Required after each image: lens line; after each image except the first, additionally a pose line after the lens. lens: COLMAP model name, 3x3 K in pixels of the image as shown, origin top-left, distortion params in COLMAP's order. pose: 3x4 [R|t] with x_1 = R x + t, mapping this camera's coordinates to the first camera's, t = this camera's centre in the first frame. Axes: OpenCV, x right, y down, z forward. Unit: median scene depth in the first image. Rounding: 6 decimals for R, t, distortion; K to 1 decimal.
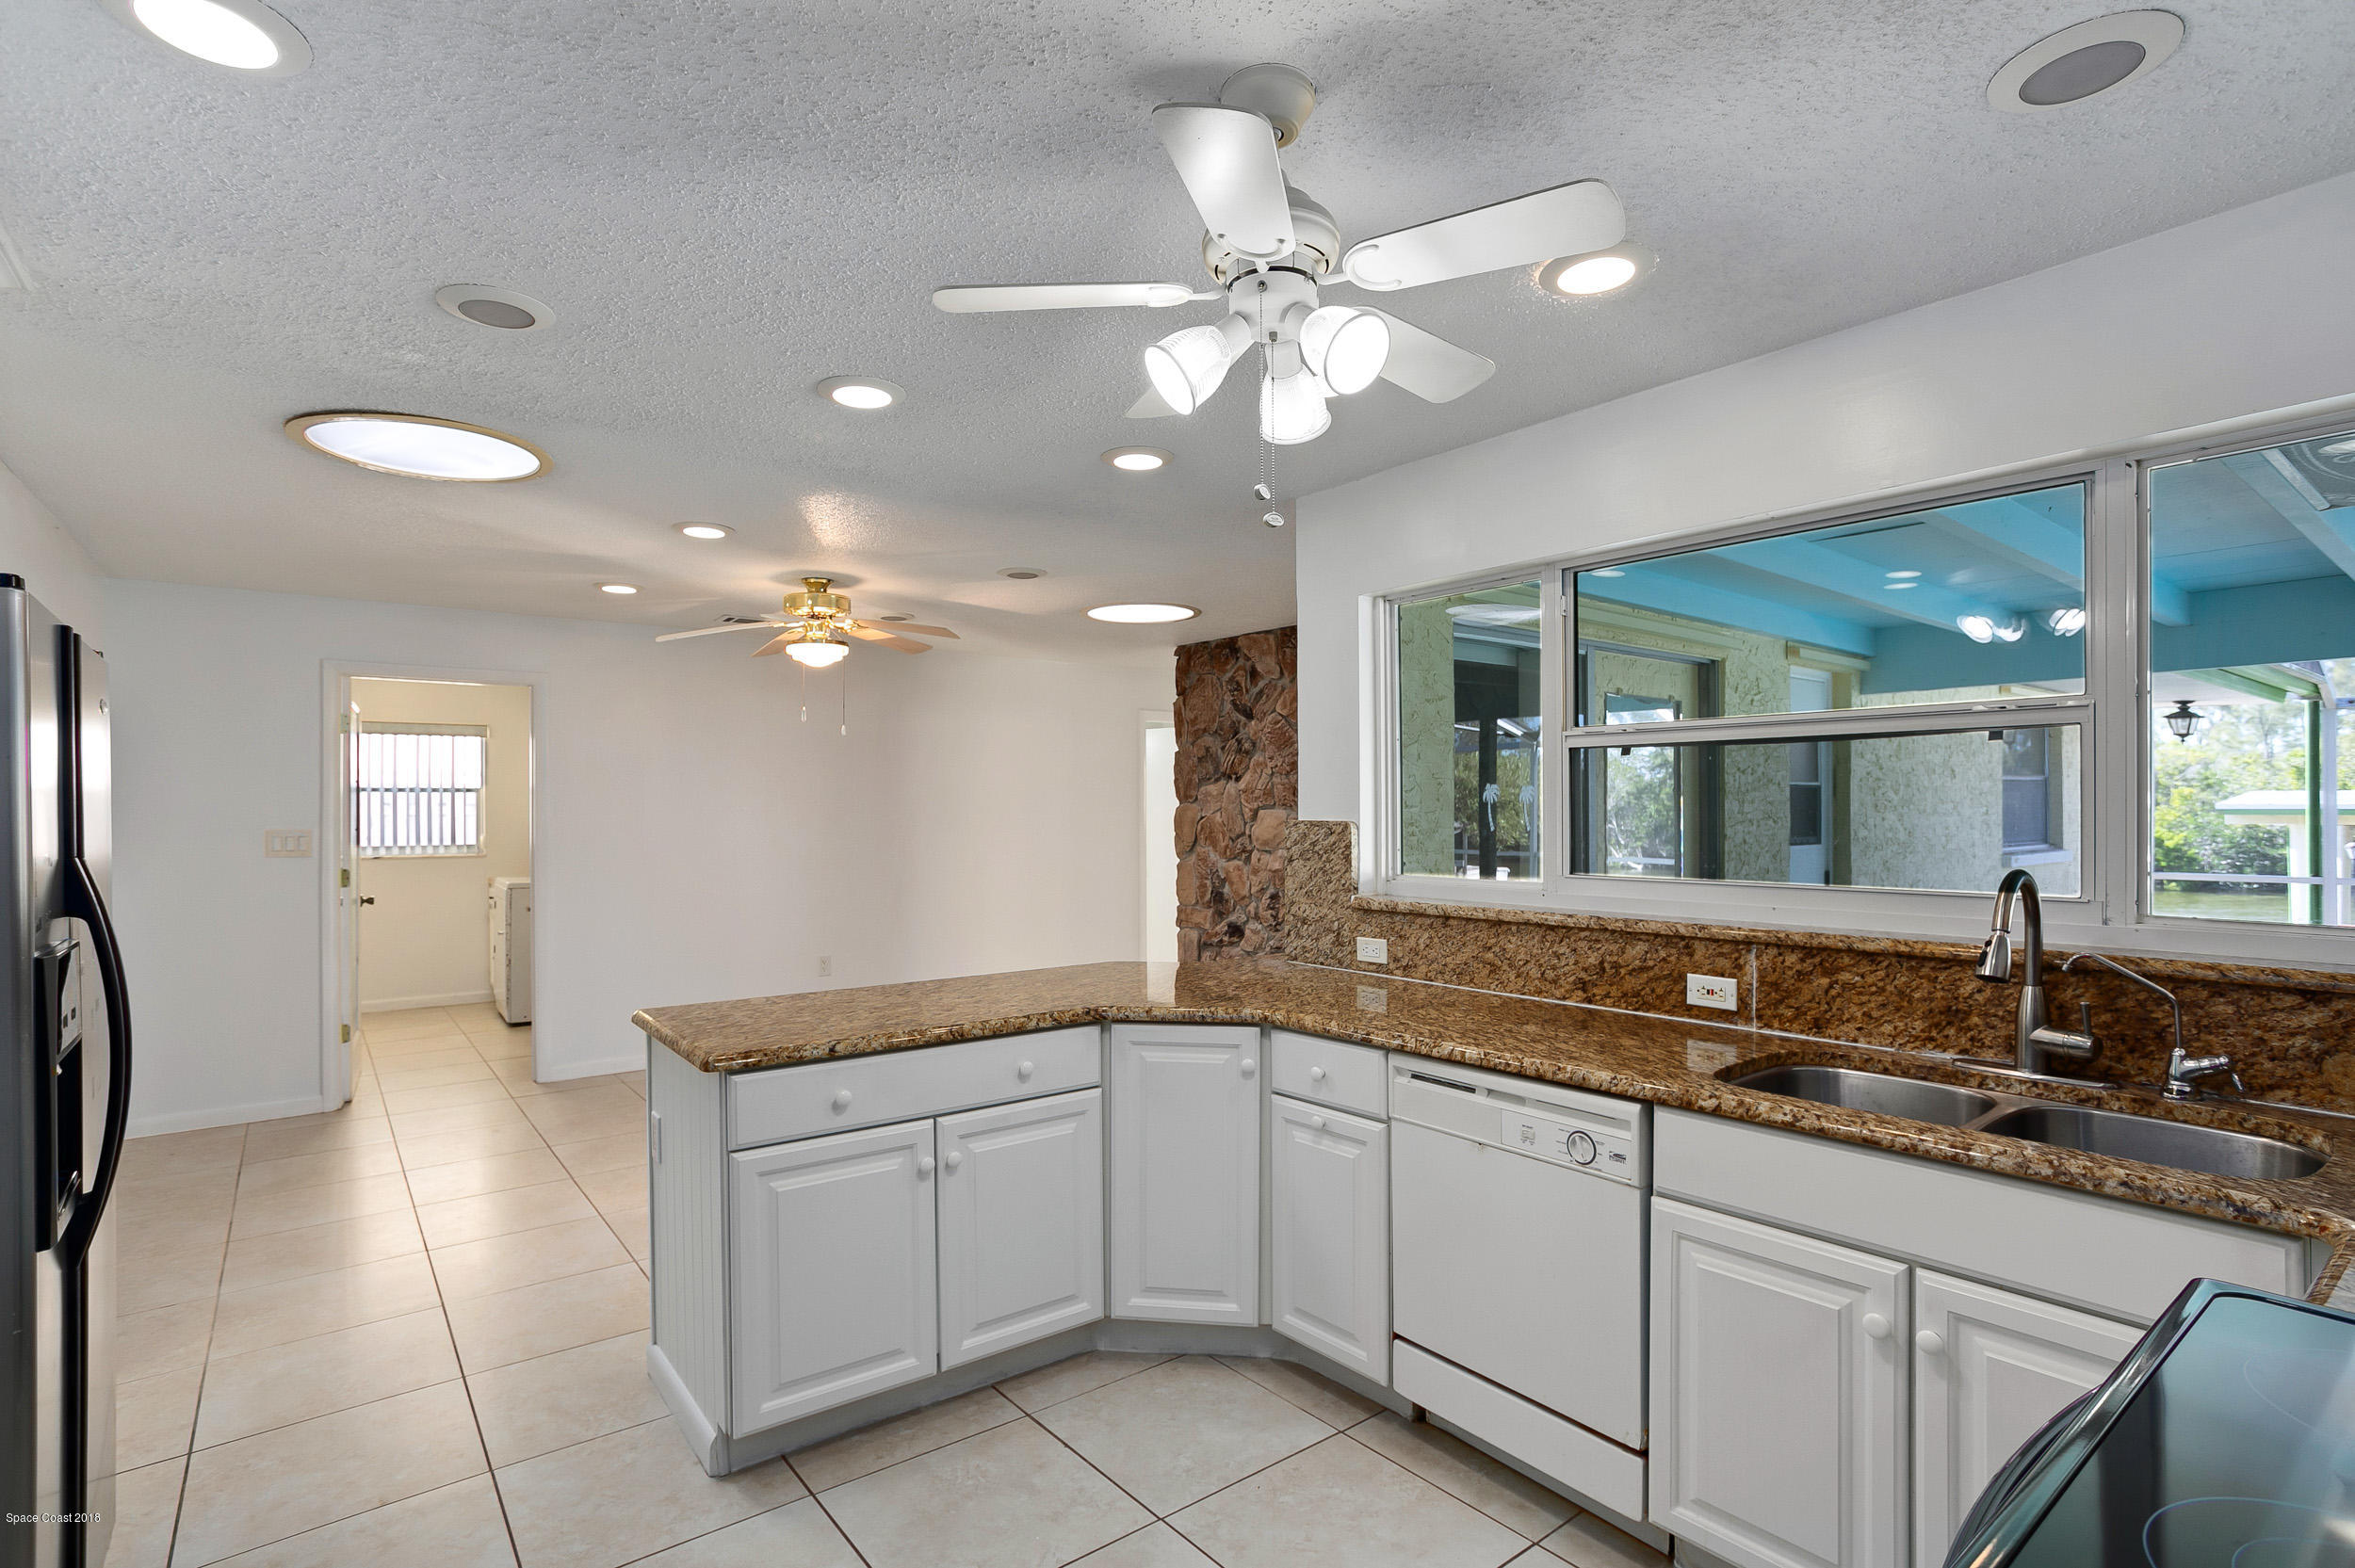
lens RADIAL K [[1154.7, 0, 1177.5], [0, 1154.7, 784.0], [0, 0, 1]] dist [-0.046028, 0.031946]
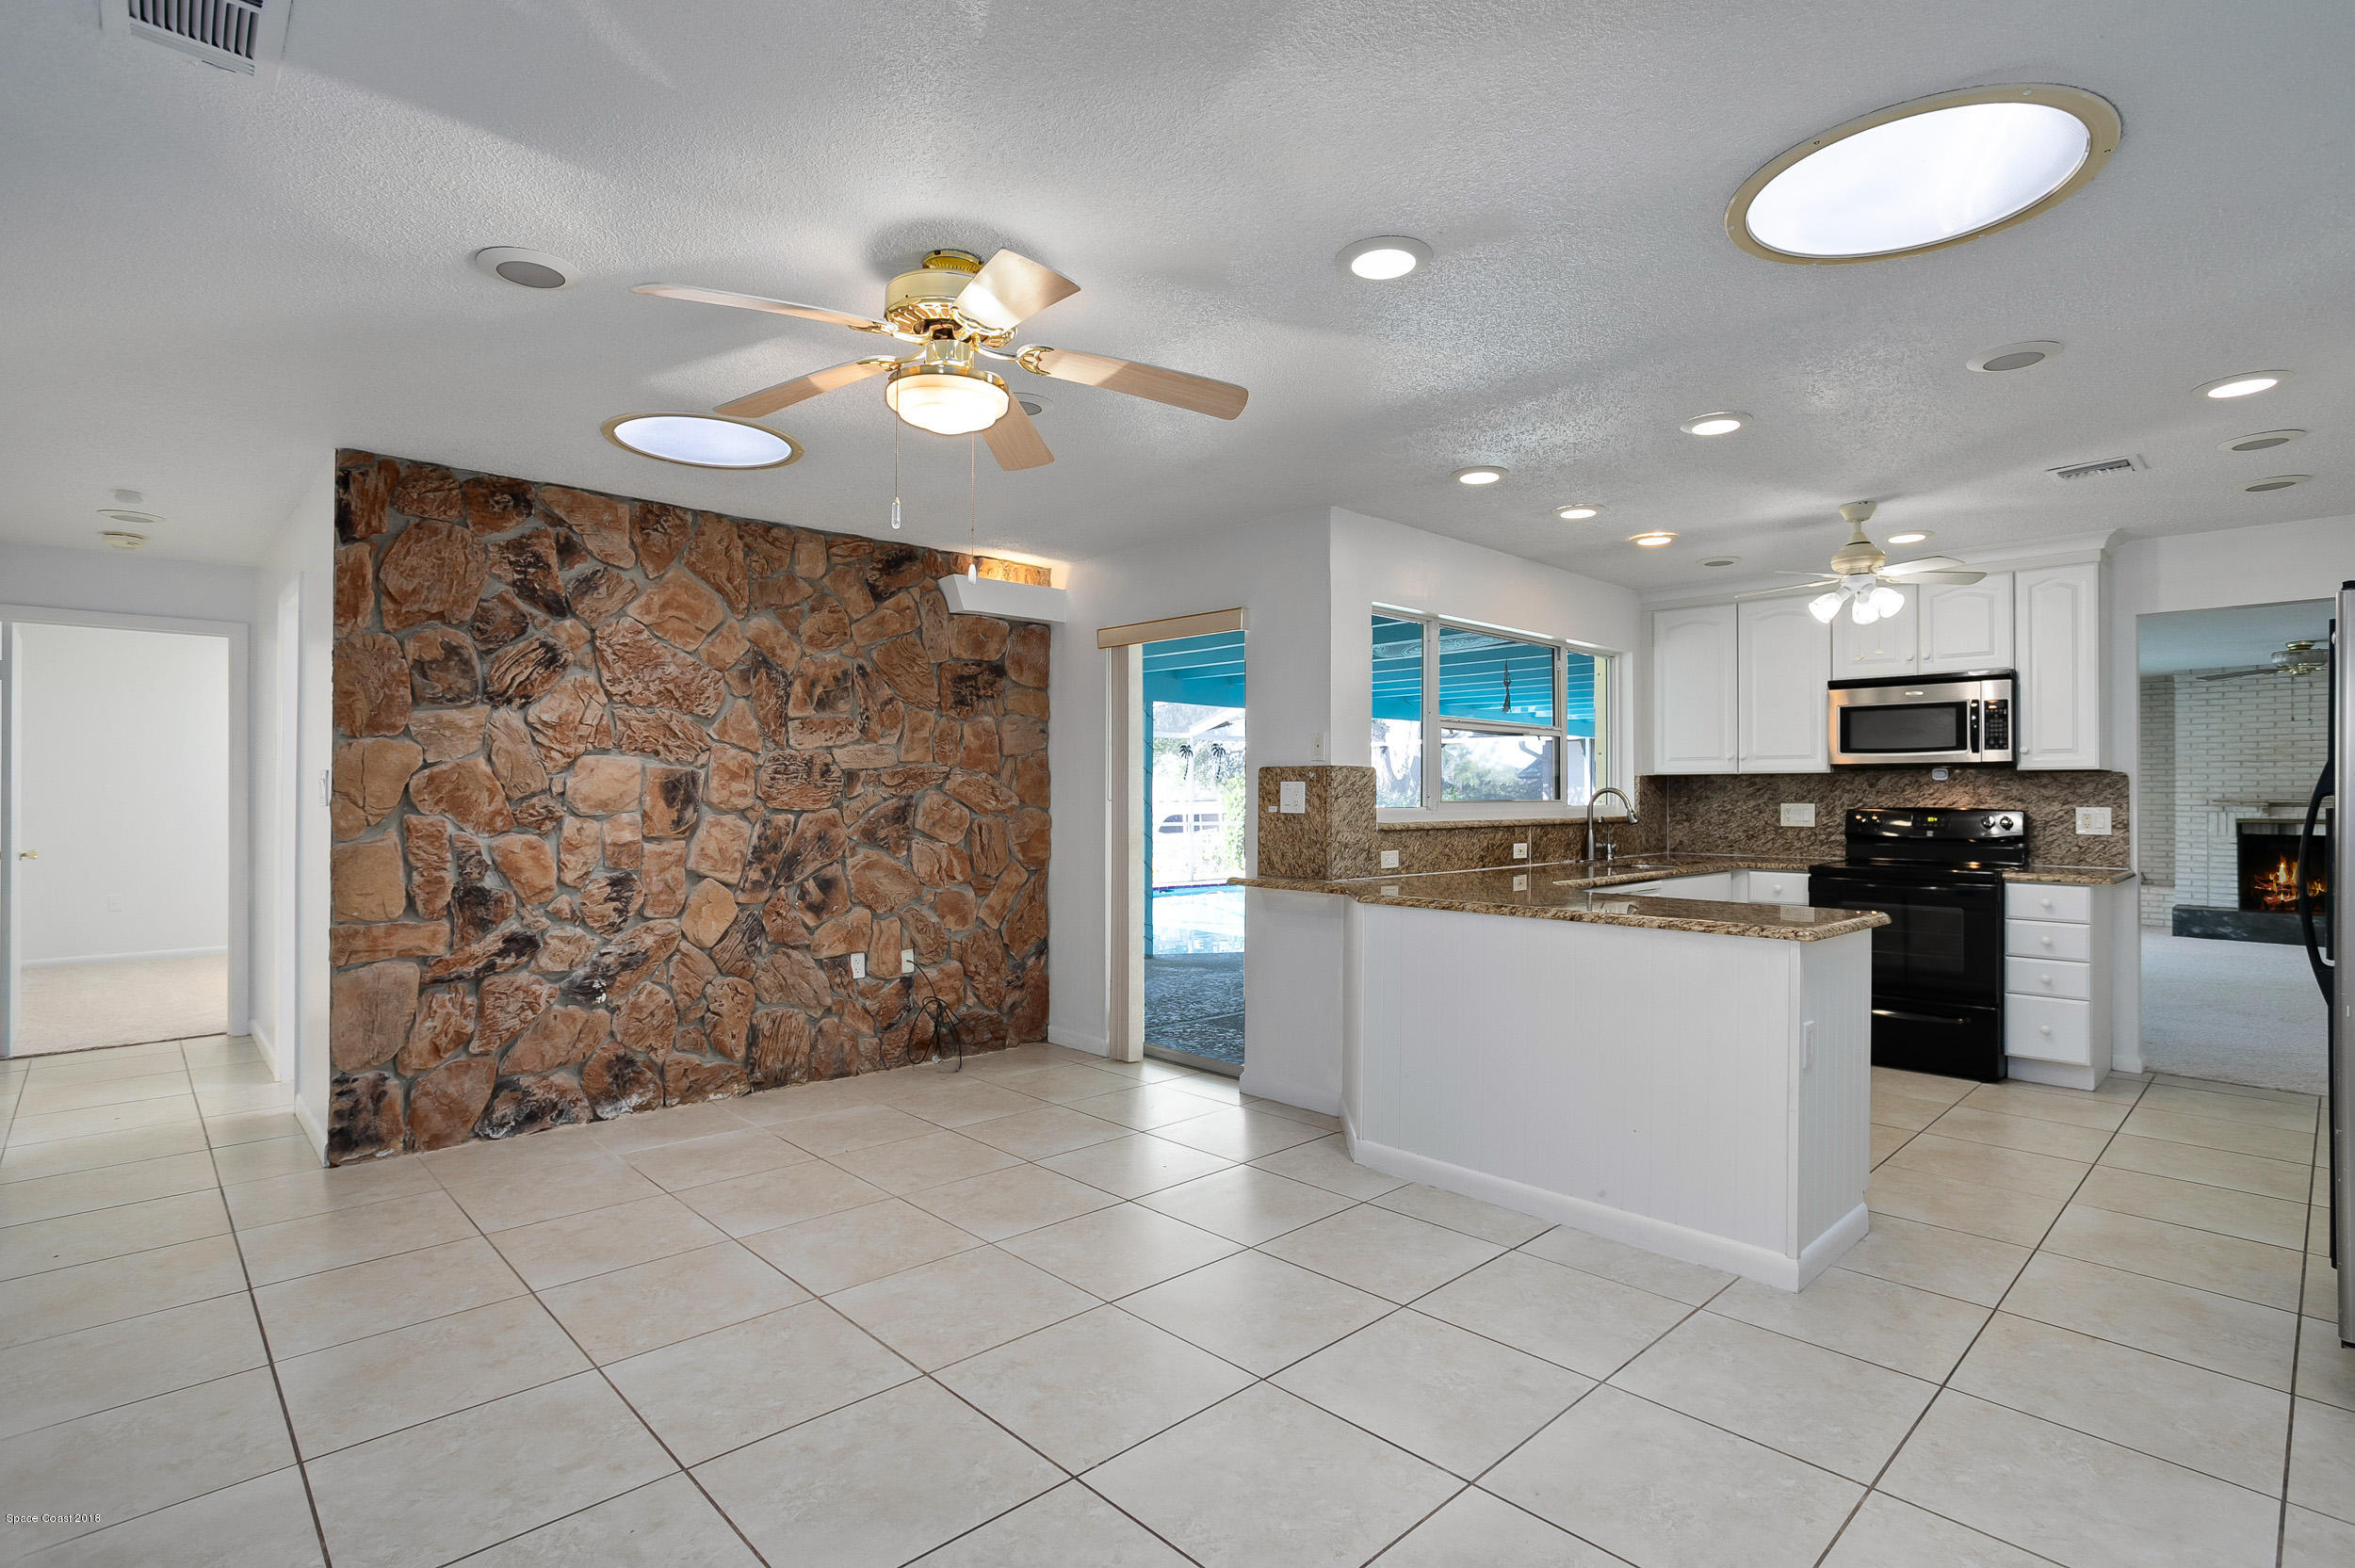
lens RADIAL K [[1154.7, 0, 1177.5], [0, 1154.7, 784.0], [0, 0, 1]] dist [-0.046028, 0.031946]
pose [[-0.101966, 0.013998, 0.994689, -1.212009], [-0.022769, 0.999606, -0.016402, 0.082323], [-0.994527, -0.024320, -0.101607, 1.414738]]
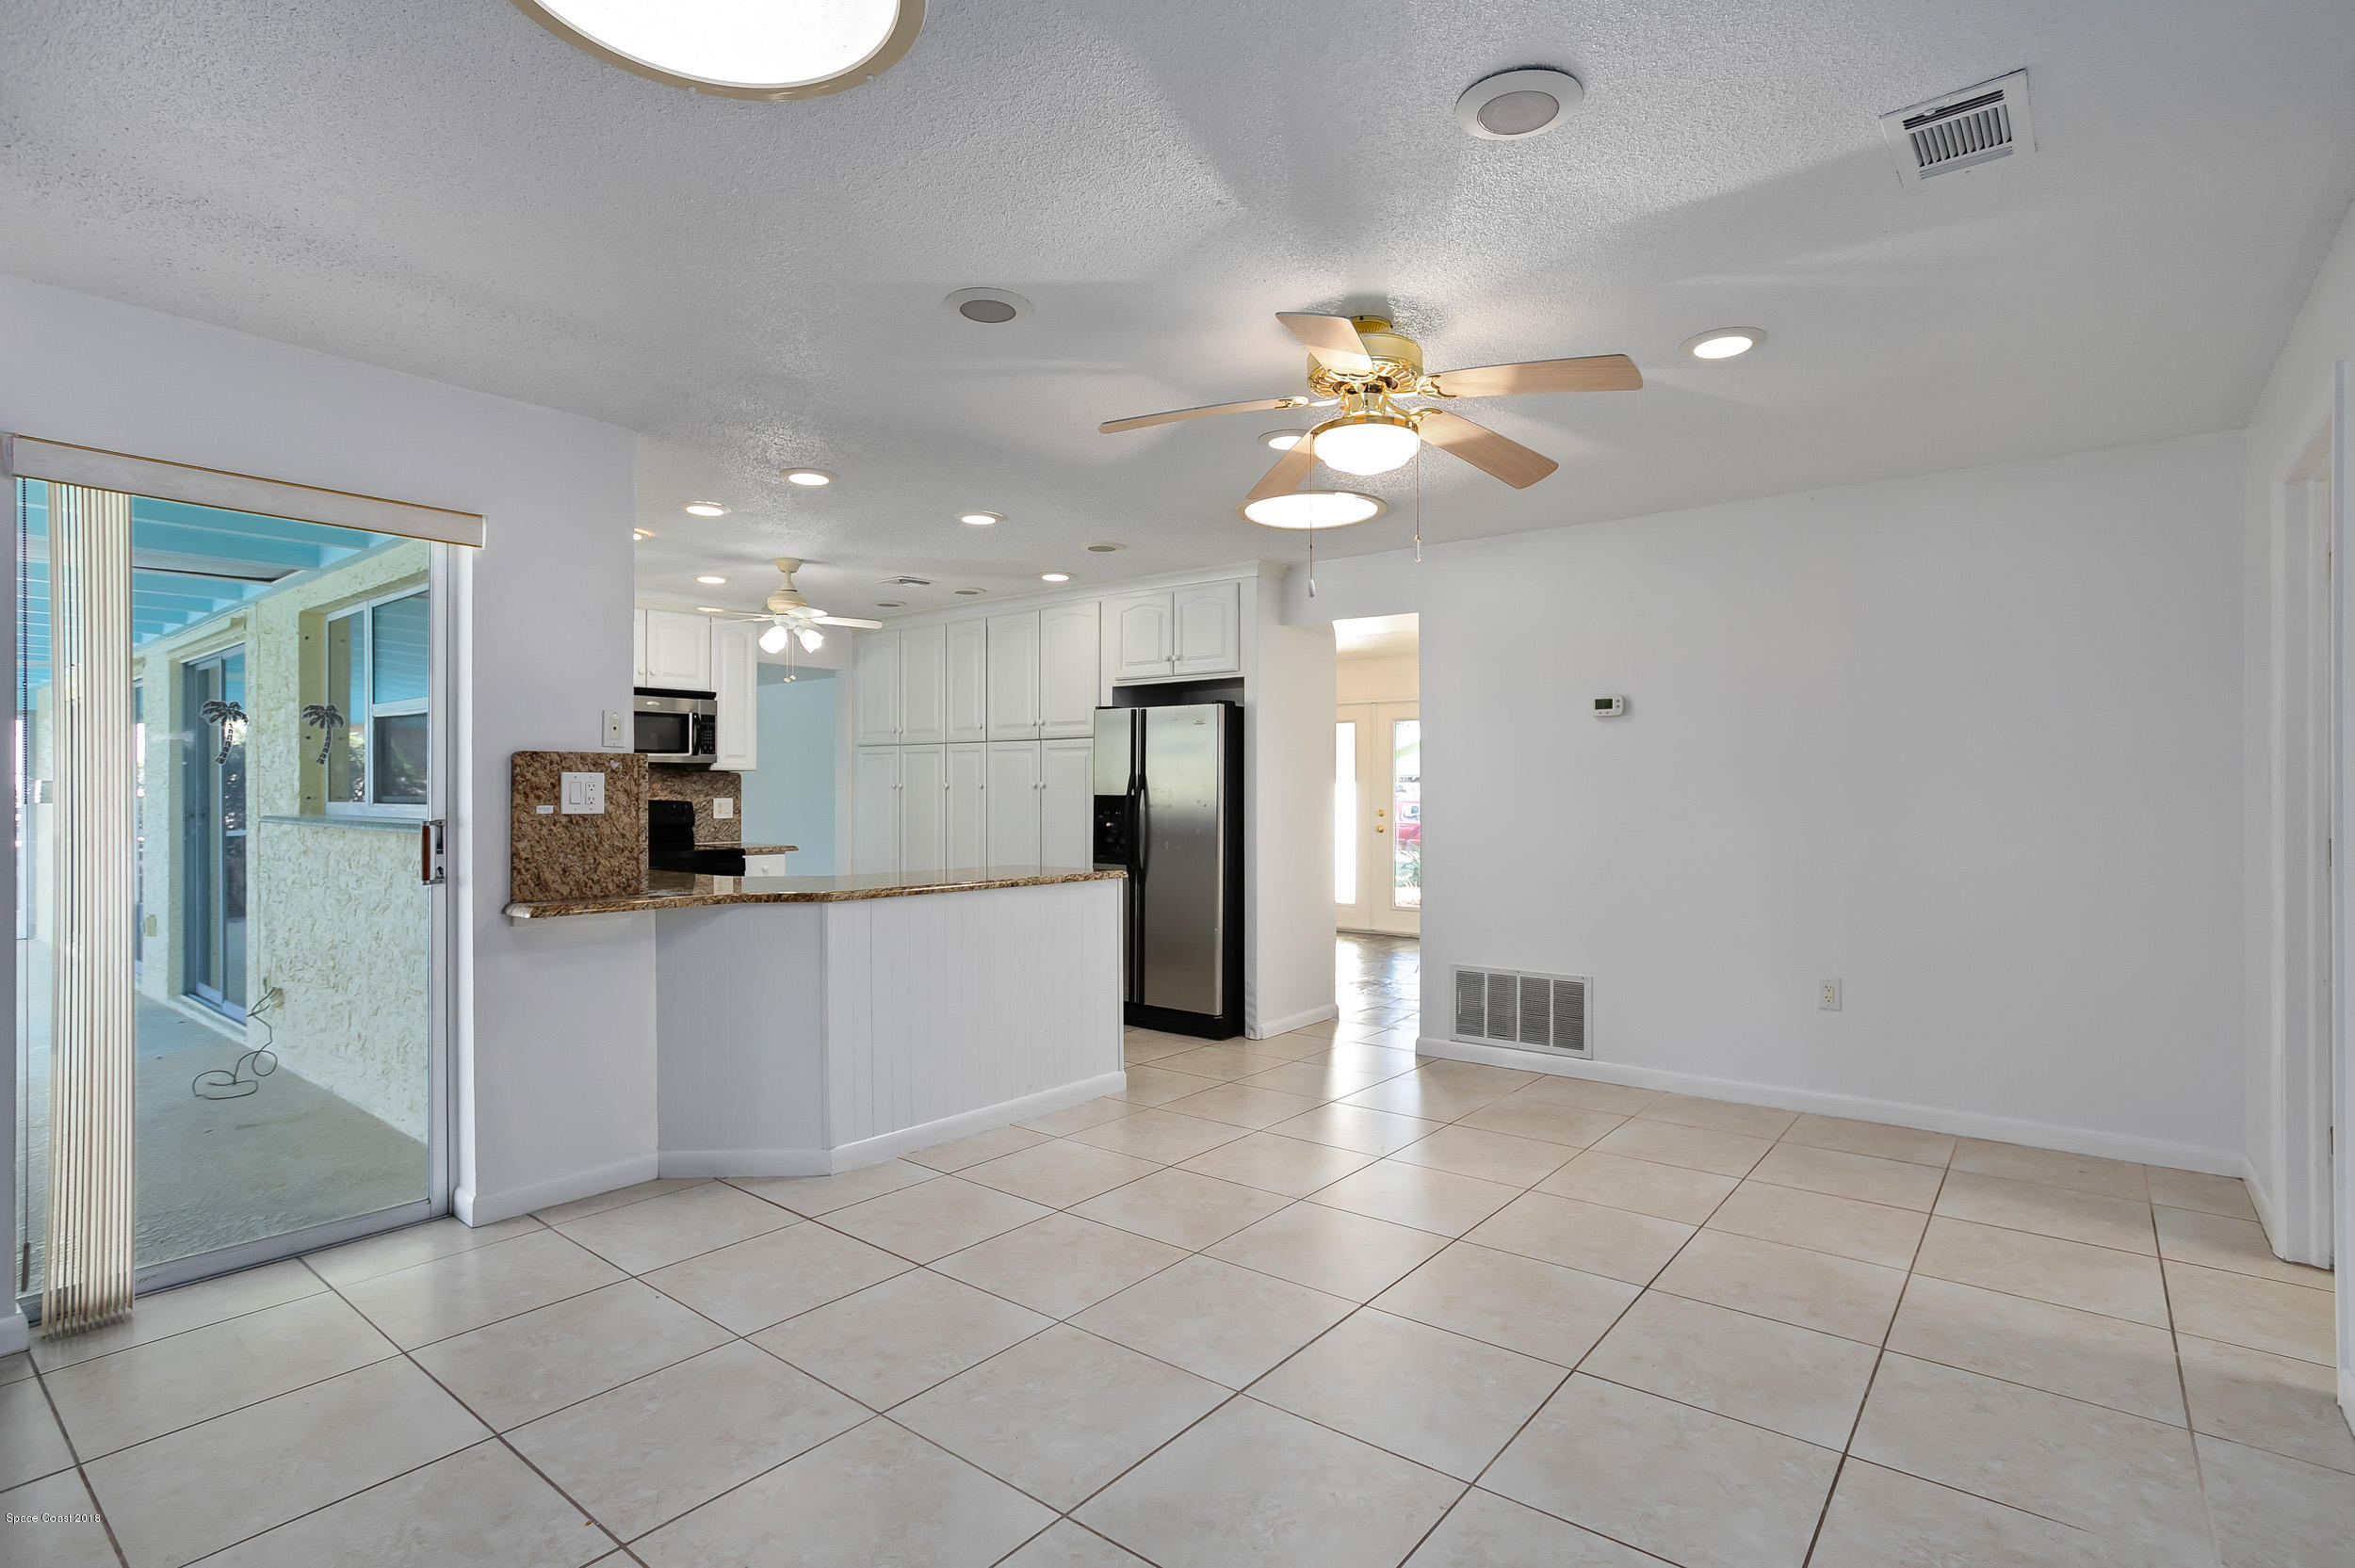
lens RADIAL K [[1146.5, 0, 1194.5], [0, 1146.5, 782.4], [0, 0, 1]] dist [-0.042271, 0.032407]
pose [[-0.970715, 0.005853, -0.240164, -0.141446], [0.012407, 0.999590, -0.025787, 0.096341], [0.239915, -0.028012, -0.970390, 2.273223]]
